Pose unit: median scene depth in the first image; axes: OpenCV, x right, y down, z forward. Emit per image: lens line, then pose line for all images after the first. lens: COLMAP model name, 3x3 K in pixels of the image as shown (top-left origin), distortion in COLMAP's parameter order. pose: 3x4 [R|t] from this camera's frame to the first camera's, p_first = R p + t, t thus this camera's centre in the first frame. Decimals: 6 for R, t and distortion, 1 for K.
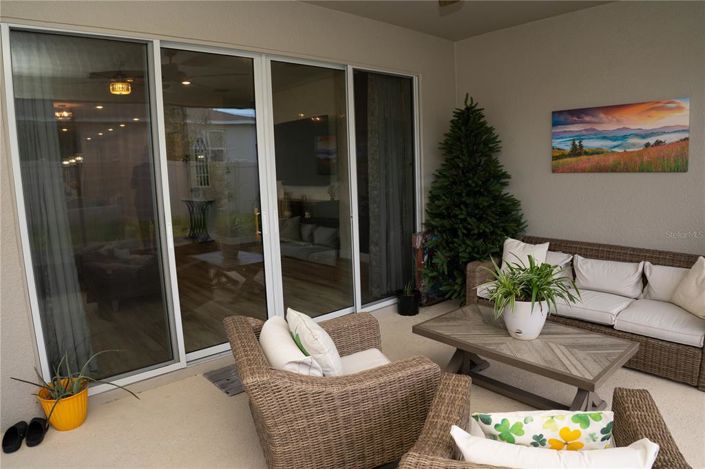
lens RADIAL K [[460.9, 0, 352.5], [0, 460.9, 234.5], [0, 0, 1]] dist [-0.142537, 0.046099]
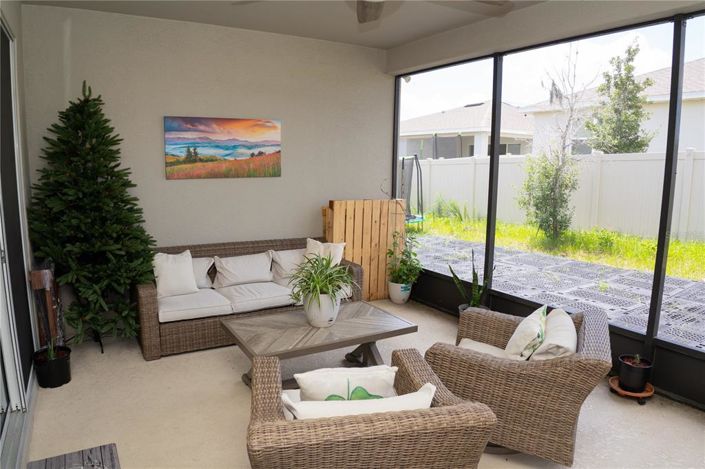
lens RADIAL K [[460.9, 0, 352.5], [0, 460.9, 234.5], [0, 0, 1]] dist [-0.142537, 0.046099]
pose [[0.167359, -0.114406, 0.979235, -0.498788], [0.125224, 0.987666, 0.093989, -0.067238], [-0.977911, 0.106894, 0.179622, 0.487641]]
